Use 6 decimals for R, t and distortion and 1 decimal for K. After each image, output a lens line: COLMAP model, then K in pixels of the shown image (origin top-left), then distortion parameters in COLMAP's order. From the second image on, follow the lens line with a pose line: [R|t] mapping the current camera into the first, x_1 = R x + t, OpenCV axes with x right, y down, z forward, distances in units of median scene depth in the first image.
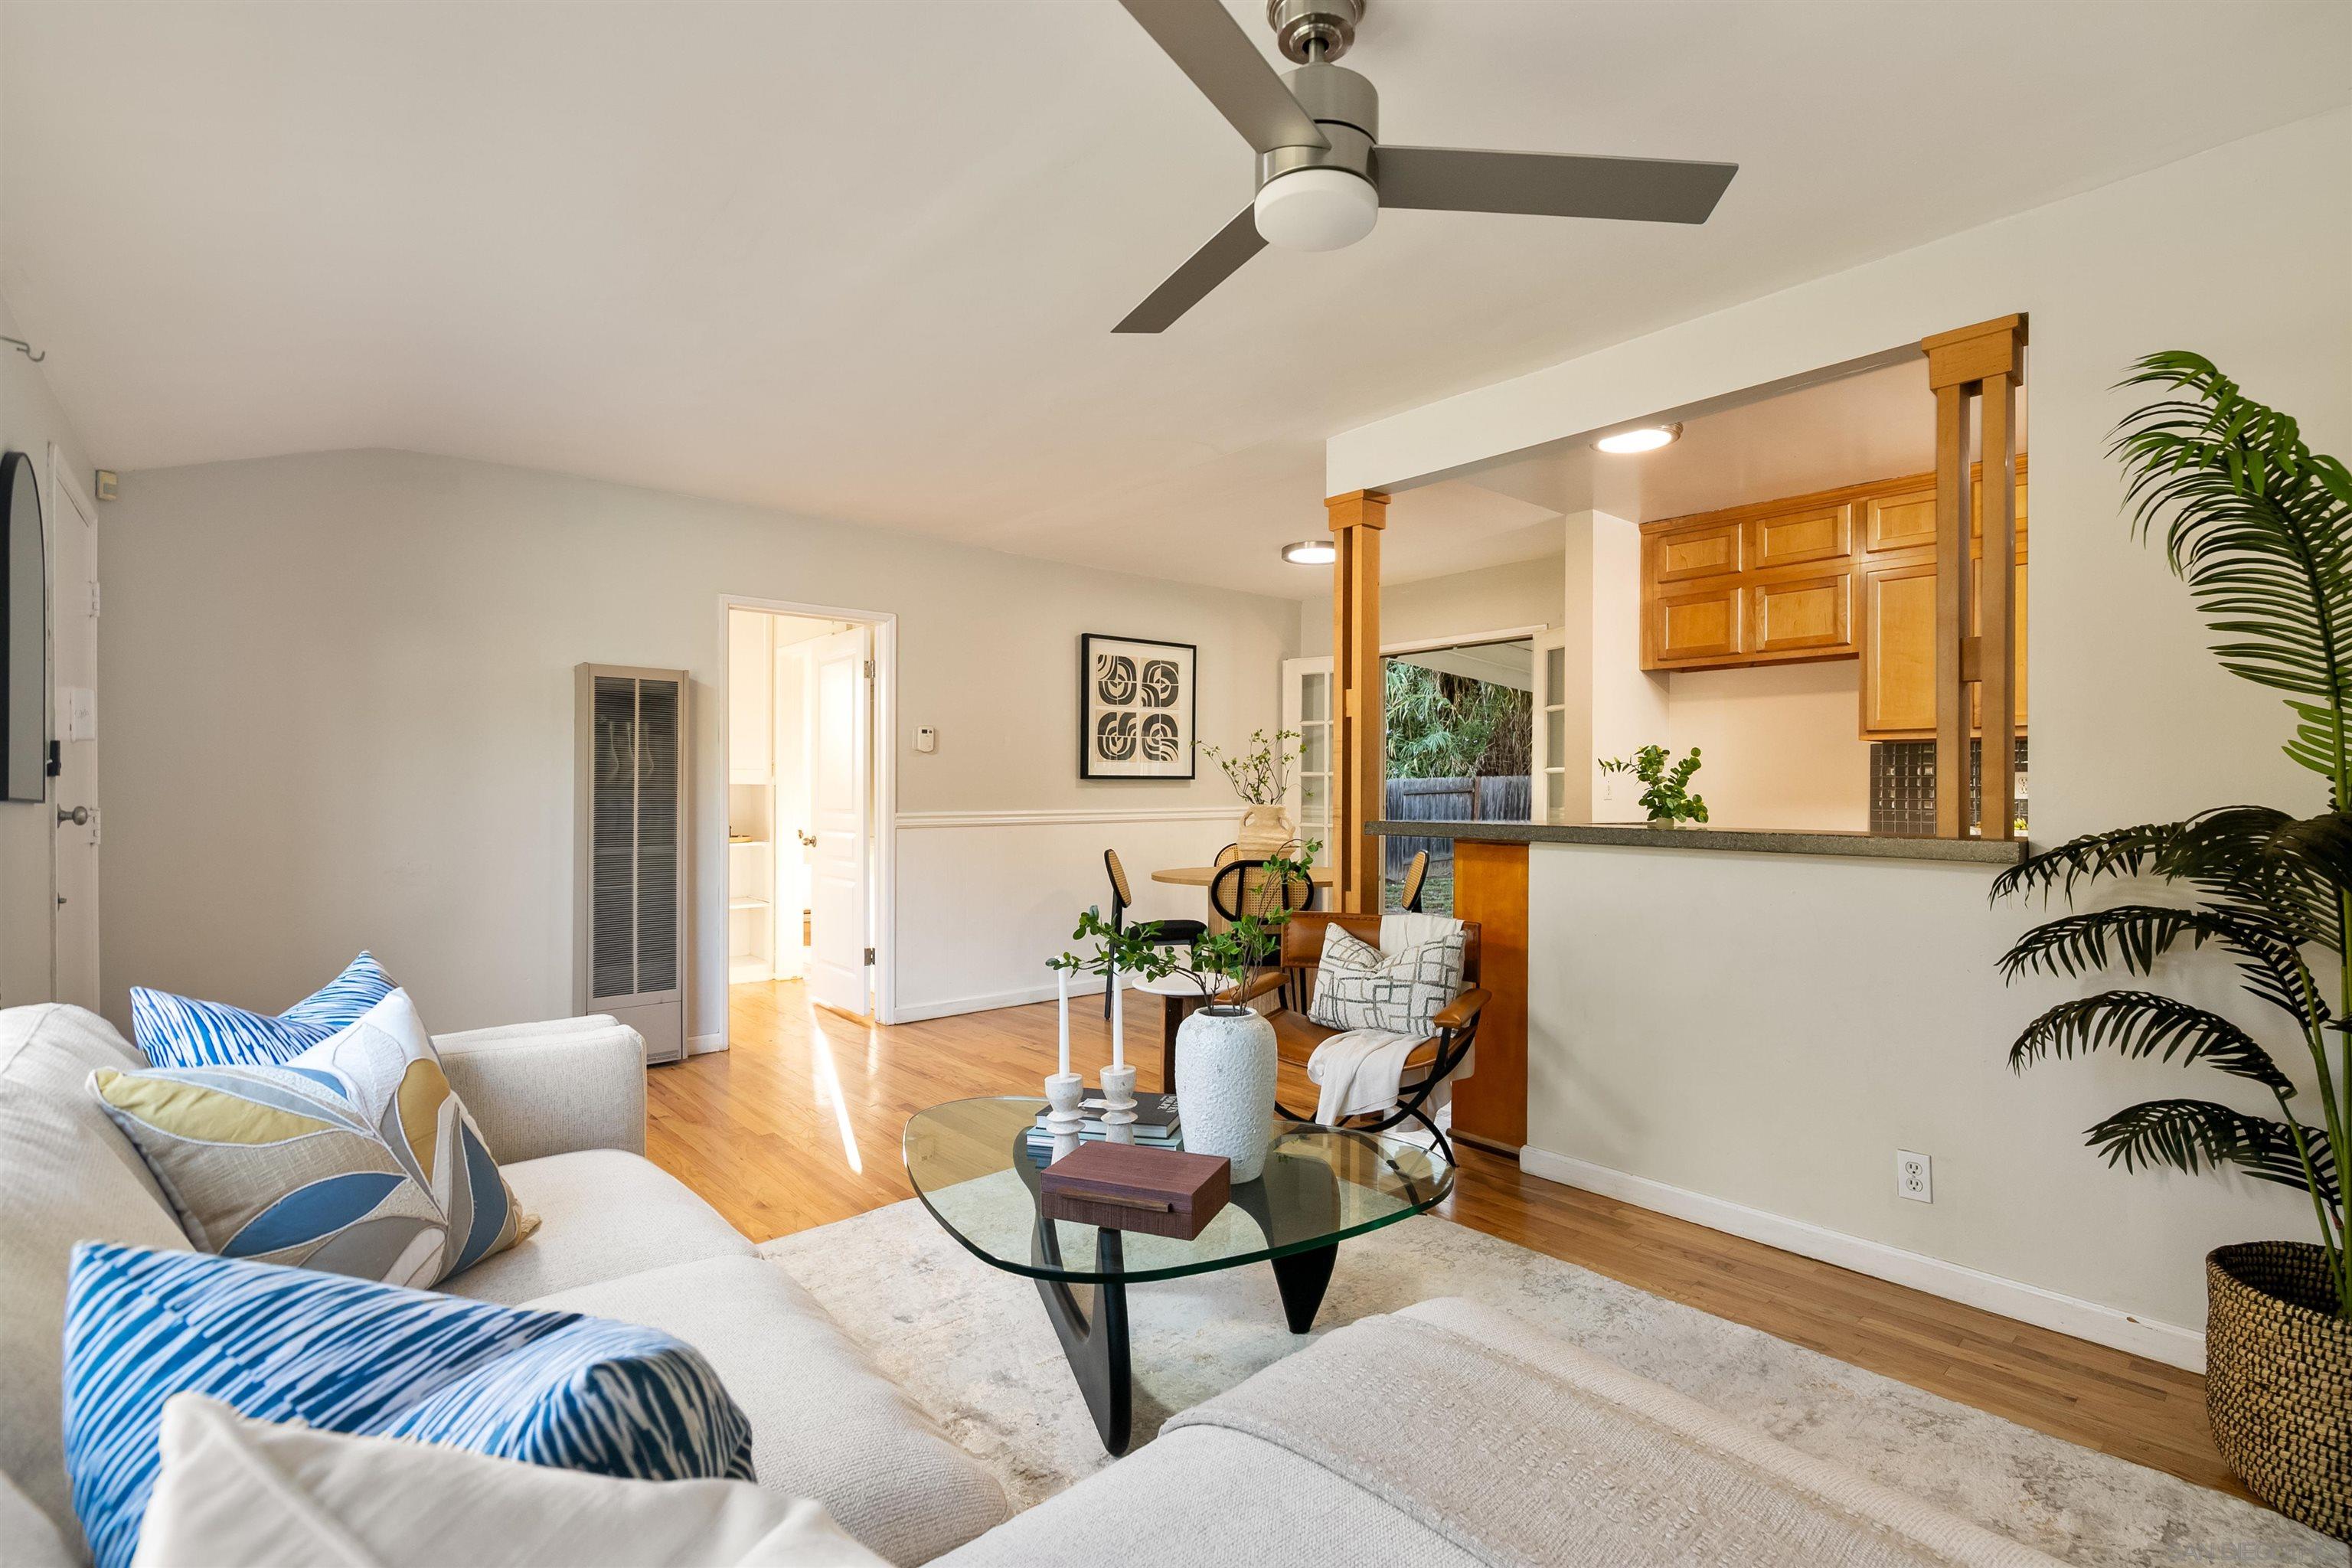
lens RADIAL K [[1070.5, 0, 1203.3], [0, 1070.5, 792.3], [0, 0, 1]] dist [-0.003276, -0.000132]
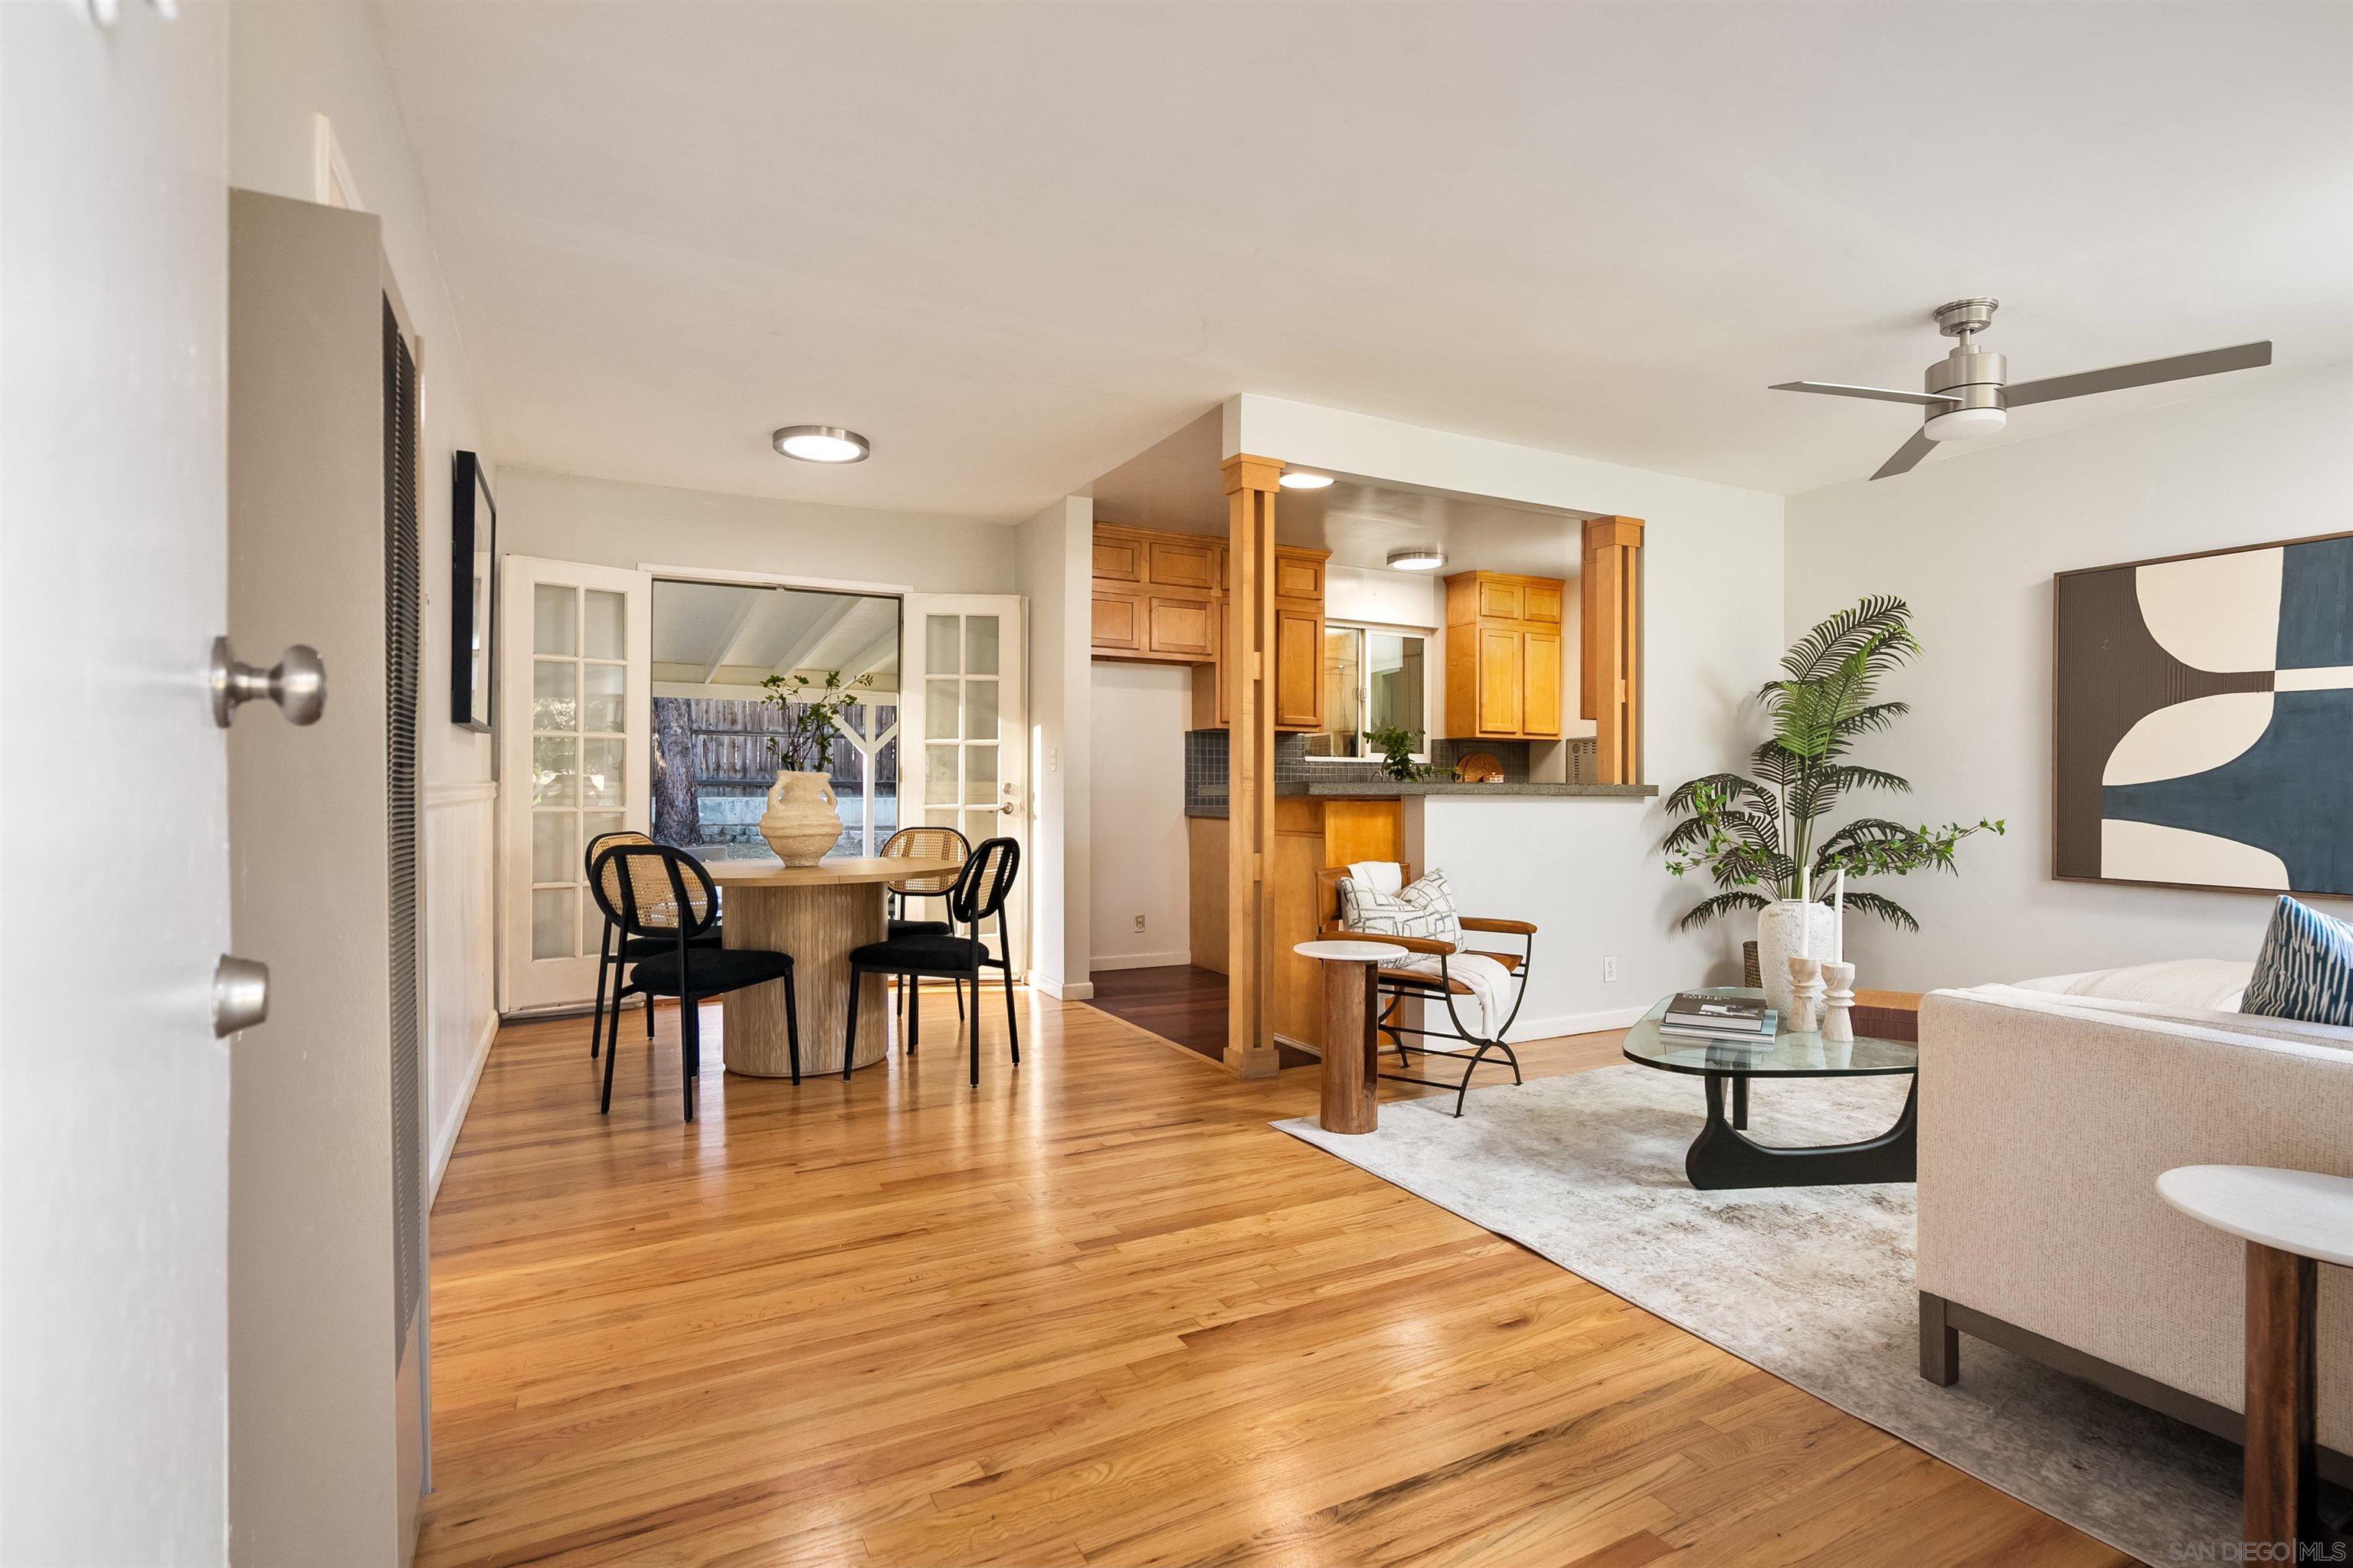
lens RADIAL K [[1135.6, 0, 1215.8], [0, 1135.6, 796.9], [0, 0, 1]] dist [0.002867, 0.000512]
pose [[0.225483, -0.008394, 0.974211, -0.564981], [-0.002416, 0.999955, 0.009175, 0.018028], [-0.974244, -0.004423, 0.225453, 0.492412]]
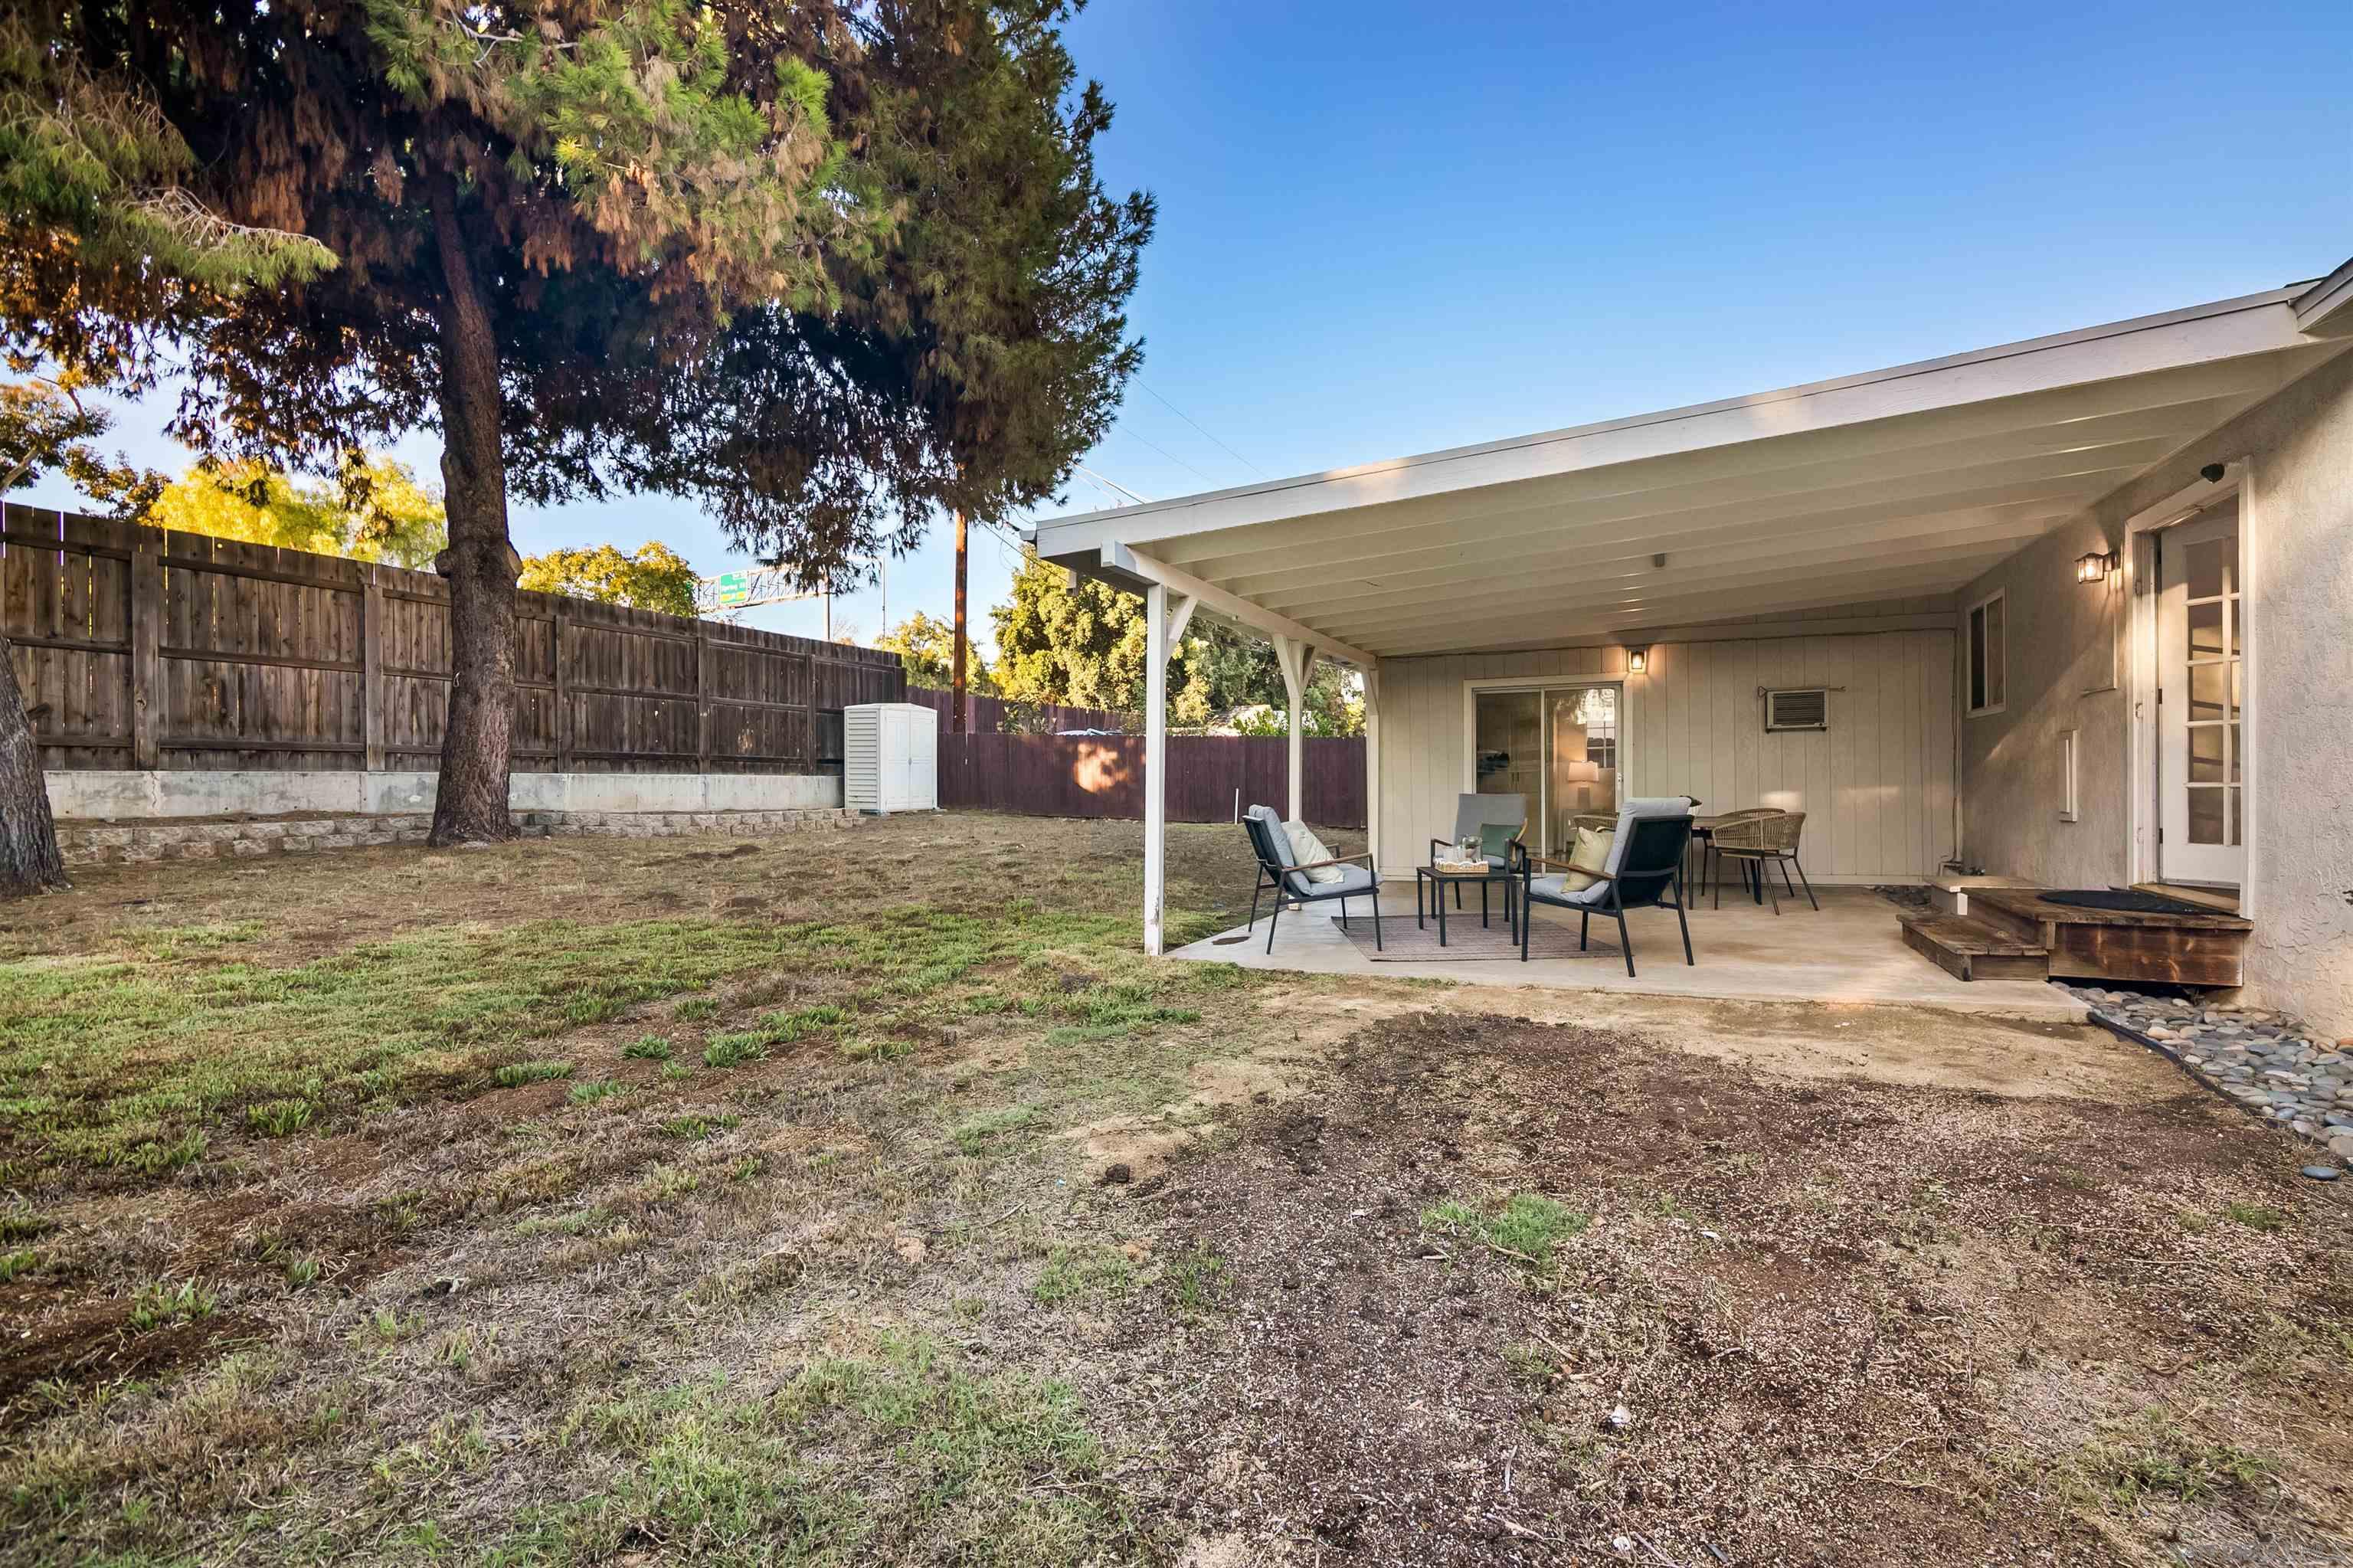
lens RADIAL K [[1071.0, 0, 1203.9], [0, 1071.0, 792.3], [0, 0, 1]] dist [-0.003276, -0.000132]
pose [[-0.430249, -0.009490, 0.902660, -0.207242], [0.001720, 0.999934, 0.011332, 0.068902], [-0.902708, 0.006428, -0.430205, 2.137621]]
